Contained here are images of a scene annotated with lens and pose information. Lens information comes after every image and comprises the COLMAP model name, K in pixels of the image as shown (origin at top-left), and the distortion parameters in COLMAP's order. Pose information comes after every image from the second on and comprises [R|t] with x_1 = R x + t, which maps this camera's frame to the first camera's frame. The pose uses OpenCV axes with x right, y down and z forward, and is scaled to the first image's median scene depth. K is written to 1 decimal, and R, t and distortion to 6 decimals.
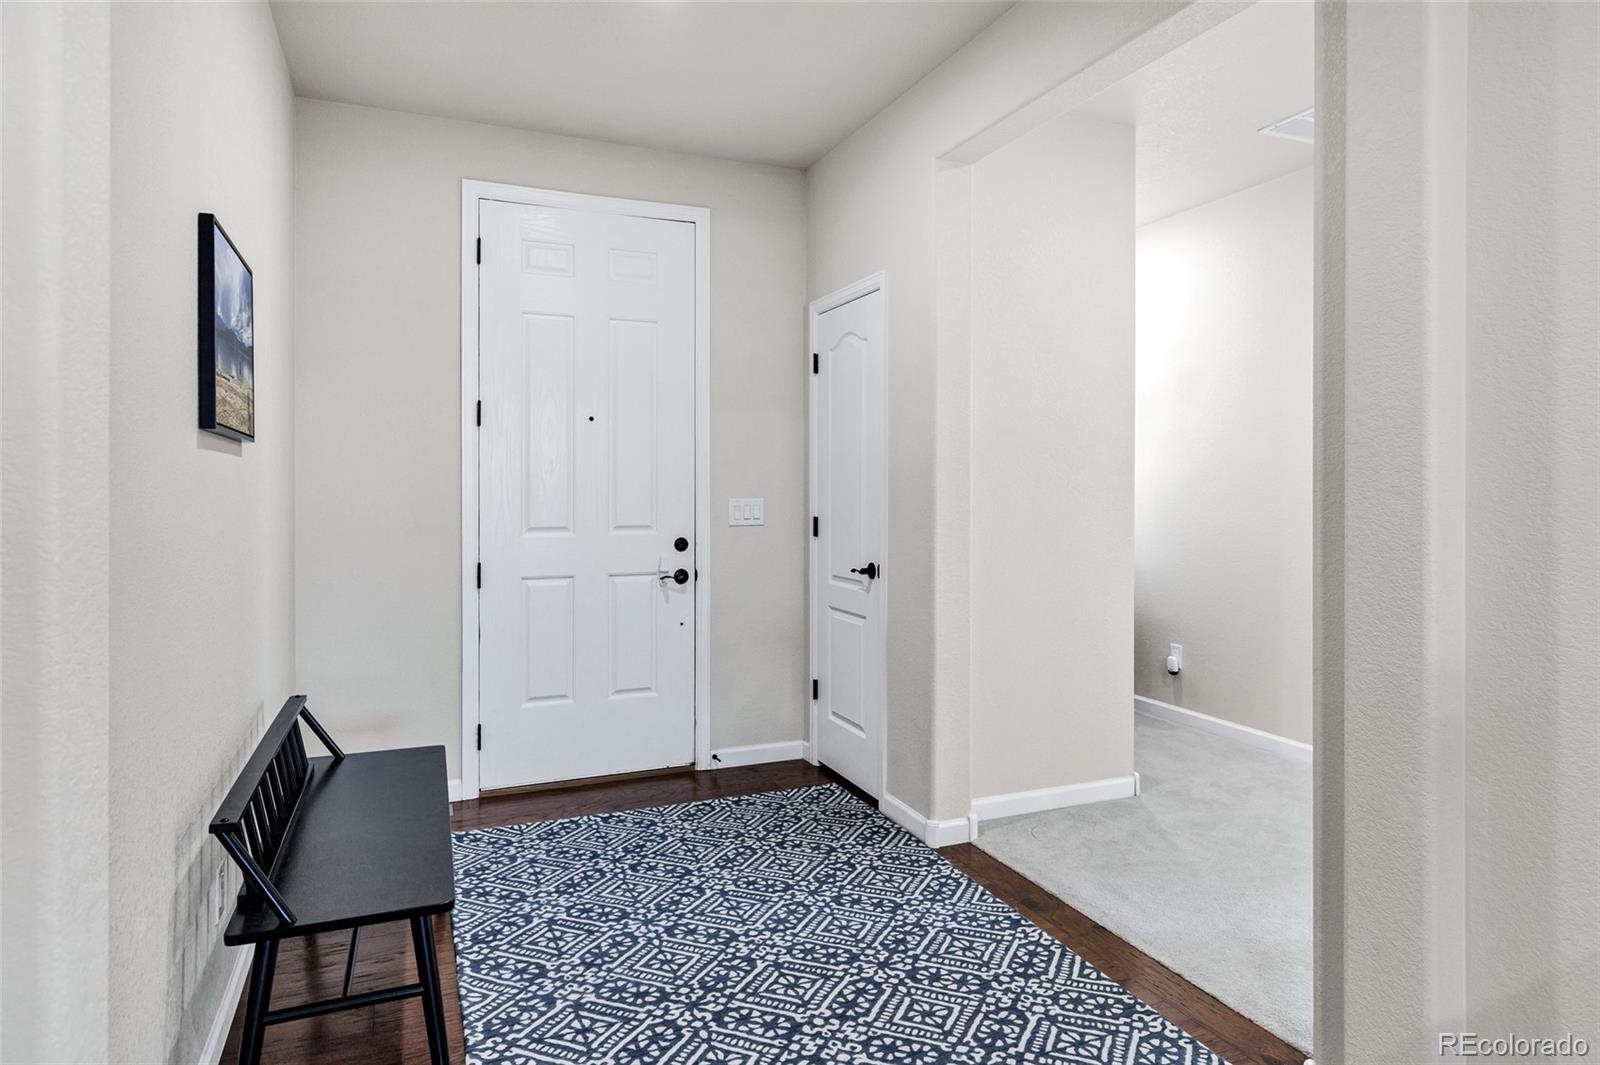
lens RADIAL K [[922.2, 0, 798.9], [0, 922.2, 481.7], [0, 0, 1]] dist [-0.002015, -0.000466]
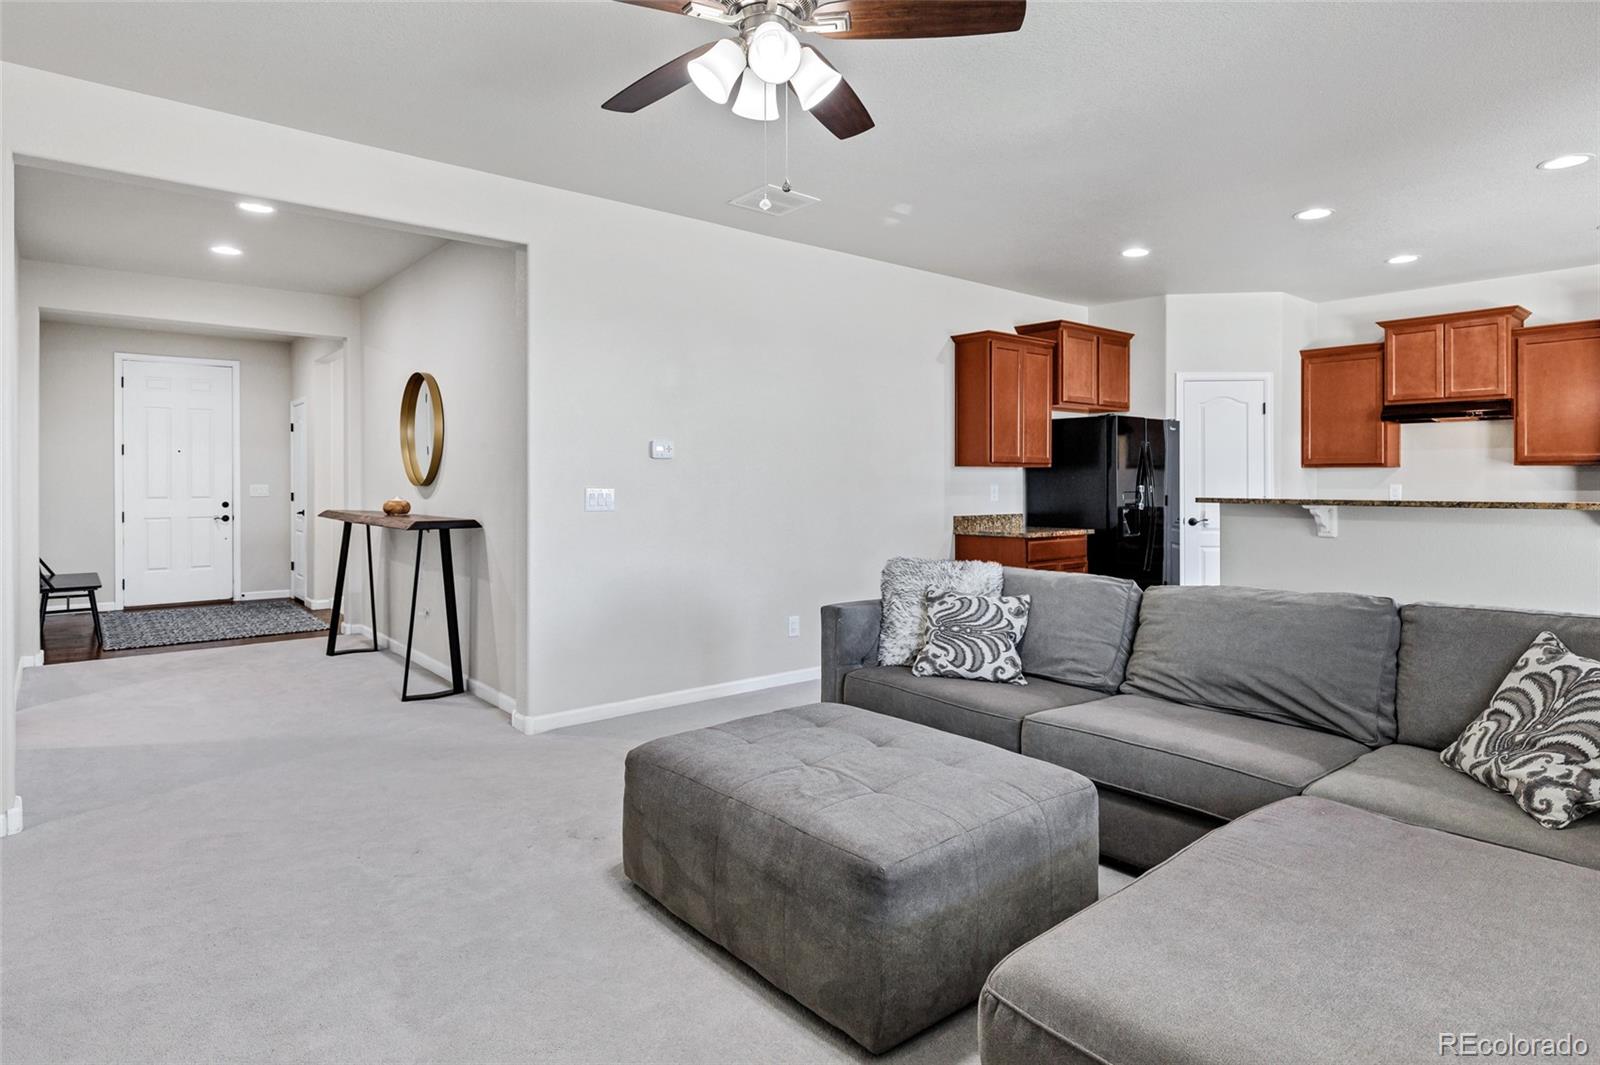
lens RADIAL K [[878.3, 0, 800.9], [0, 878.3, 485.1], [0, 0, 1]] dist [-0.000408, 0.000080]
pose [[0.961641, -0.005659, 0.274254, 0.671005], [0.003381, 0.999956, 0.008778, 0.003238], [-0.274291, -0.007514, 0.961617, -1.560030]]
